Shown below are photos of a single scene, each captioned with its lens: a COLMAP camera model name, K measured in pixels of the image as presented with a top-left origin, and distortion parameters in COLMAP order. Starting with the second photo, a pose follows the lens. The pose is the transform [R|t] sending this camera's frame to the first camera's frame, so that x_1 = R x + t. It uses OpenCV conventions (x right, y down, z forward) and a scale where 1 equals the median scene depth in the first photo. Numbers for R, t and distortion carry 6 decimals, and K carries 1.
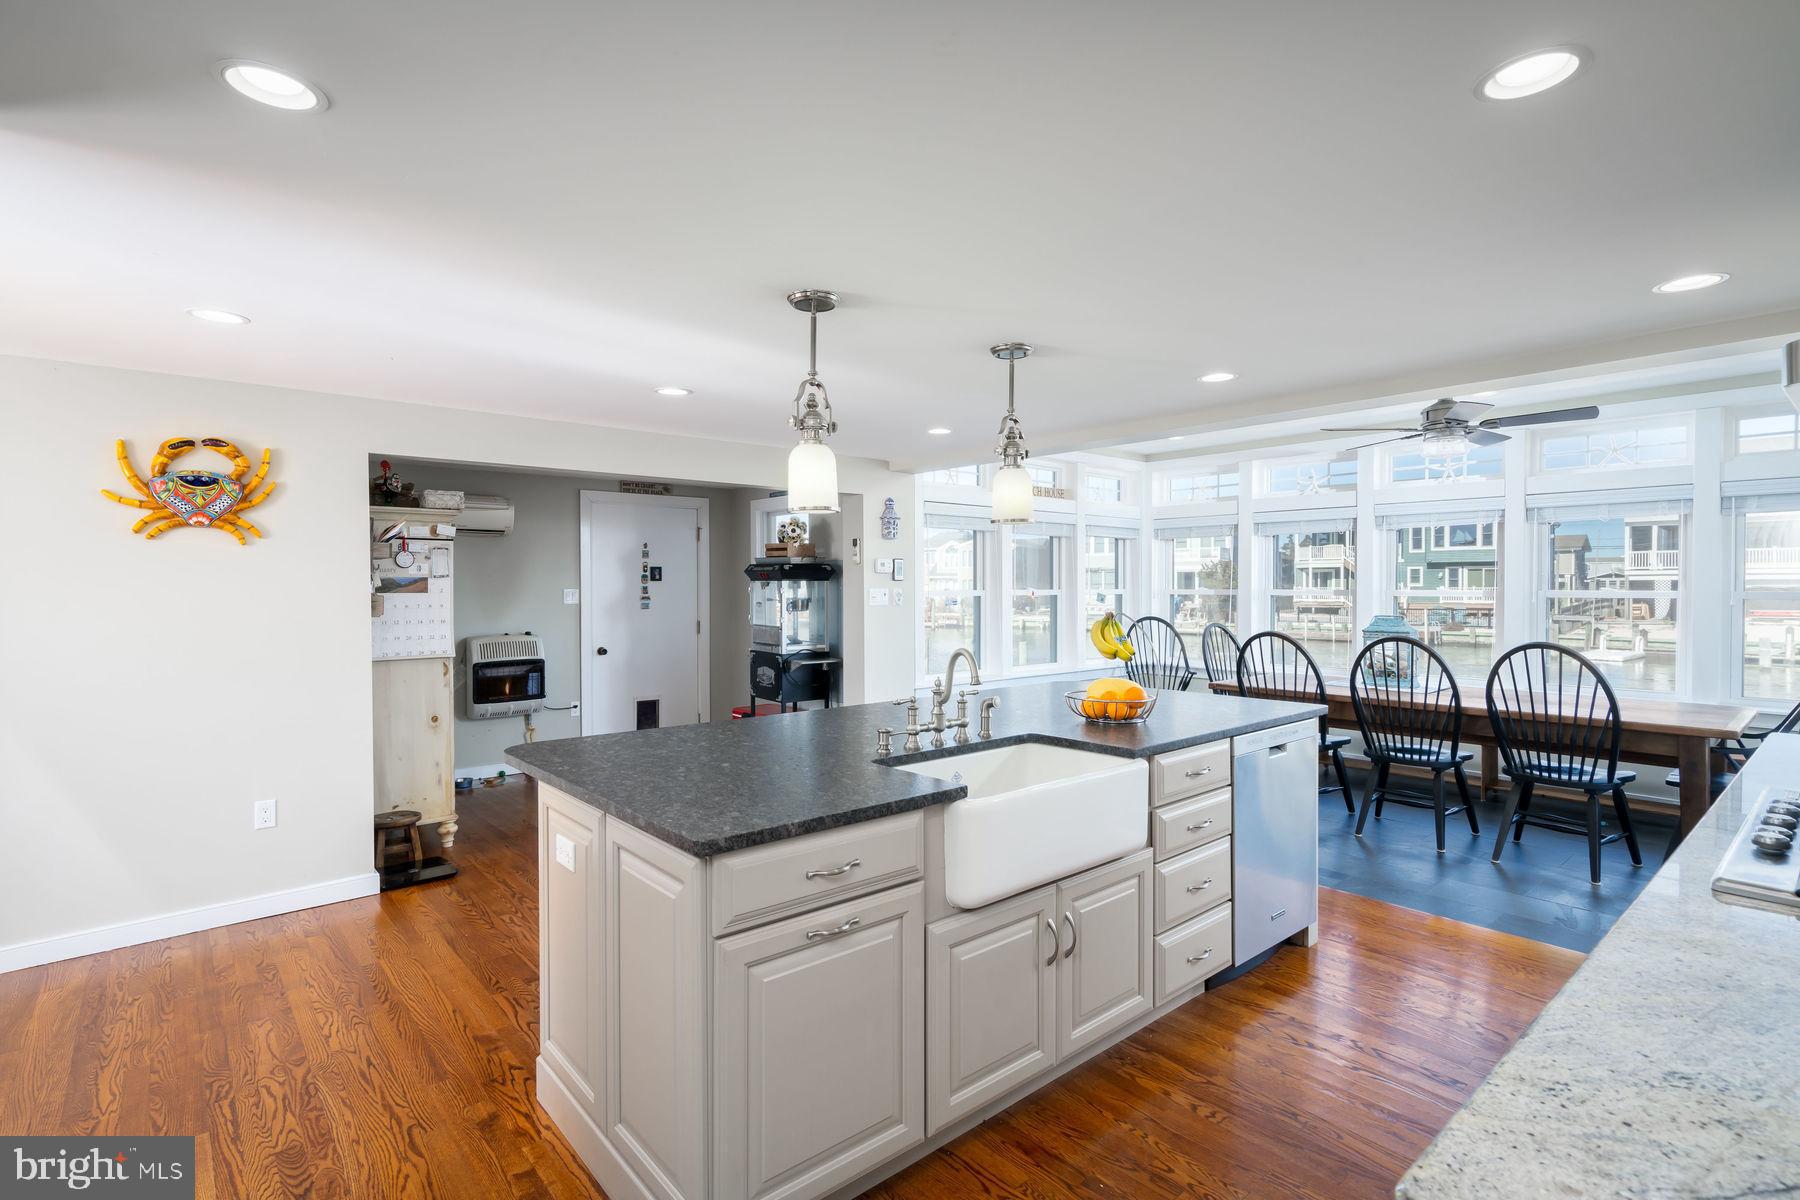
lens RADIAL K [[867.9, 0, 900.0], [0, 867.9, 600.0], [0, 0, 1]] dist [-0.001050, -0.000077]
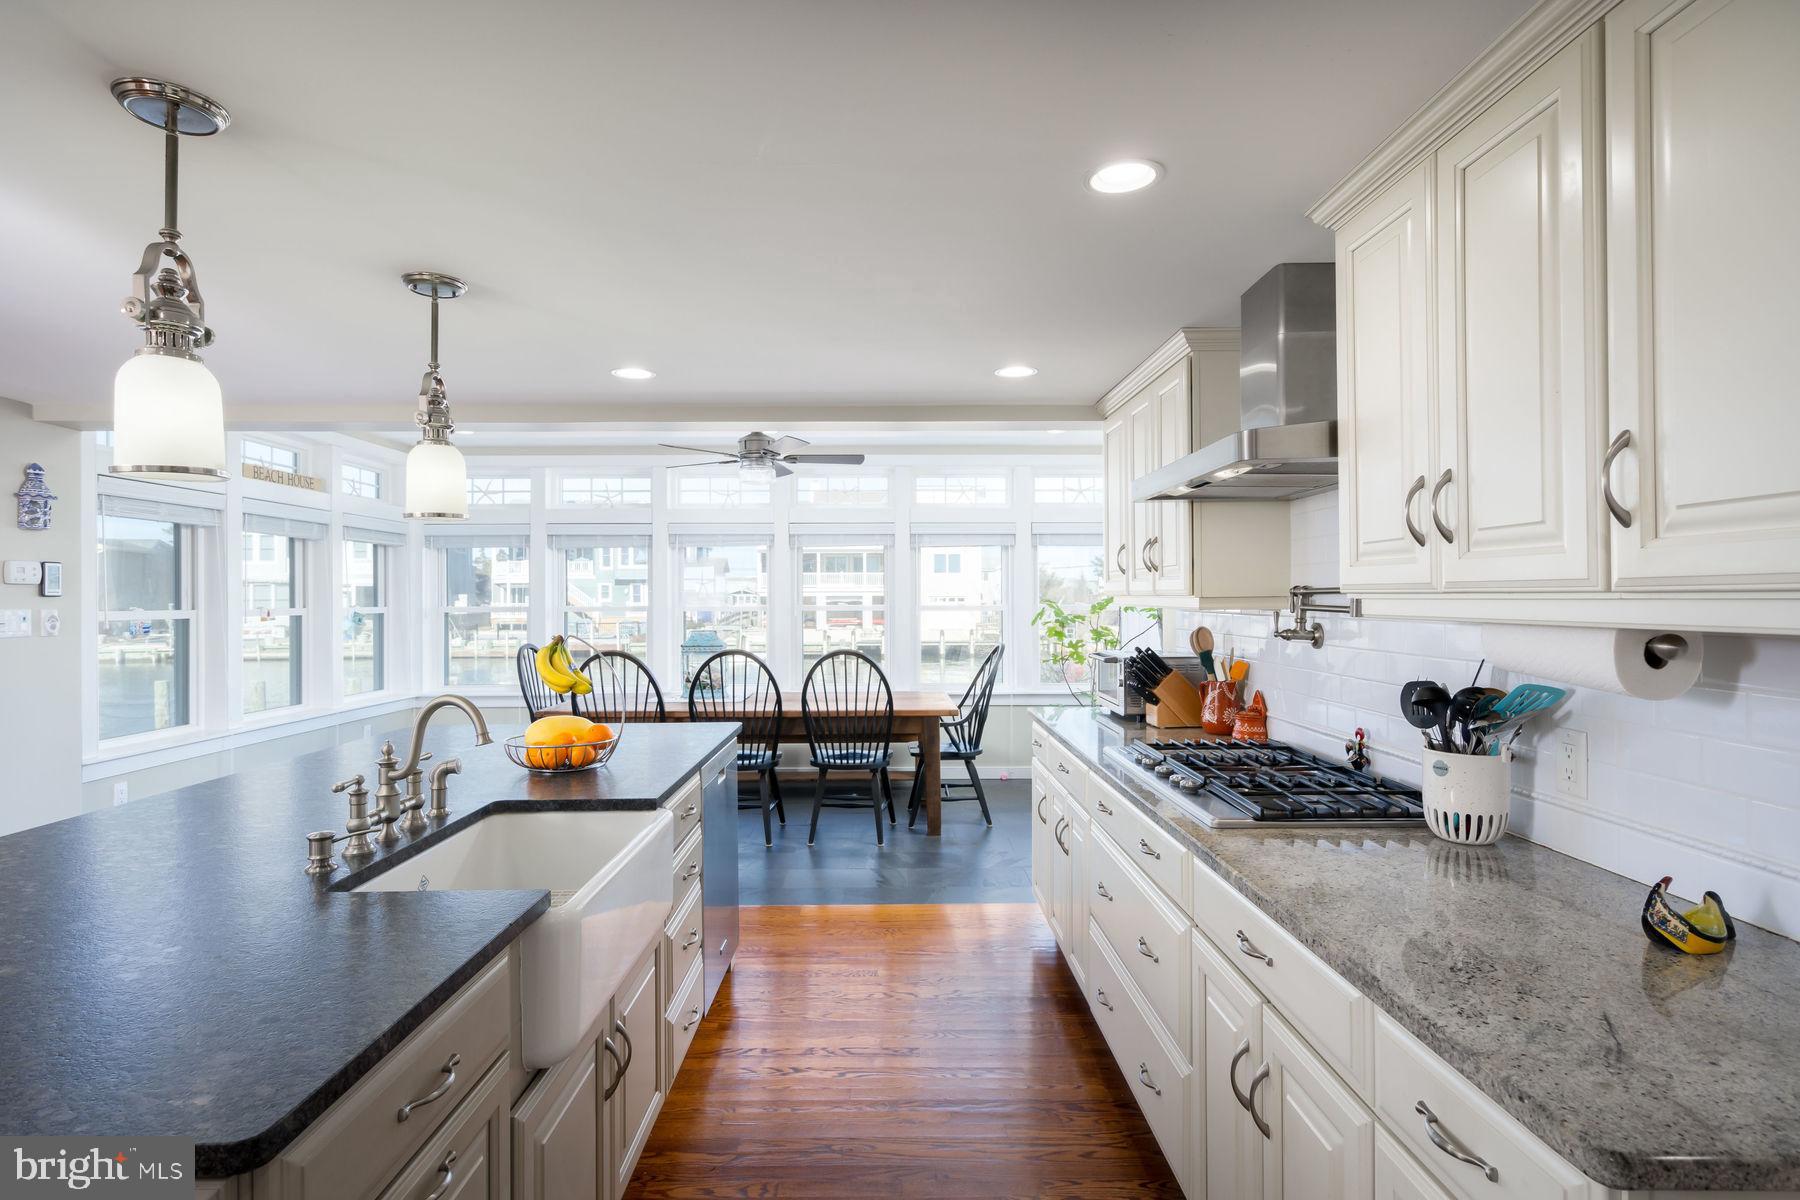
lens RADIAL K [[901.7, 0, 900.0], [0, 901.7, 600.0], [0, 0, 1]] dist [0.002768, 0.001066]
pose [[0.646120, -0.001888, 0.763233, -0.142318], [0.015824, 0.999815, -0.010922, -0.003908], [-0.763072, 0.019134, 0.646031, 0.147339]]
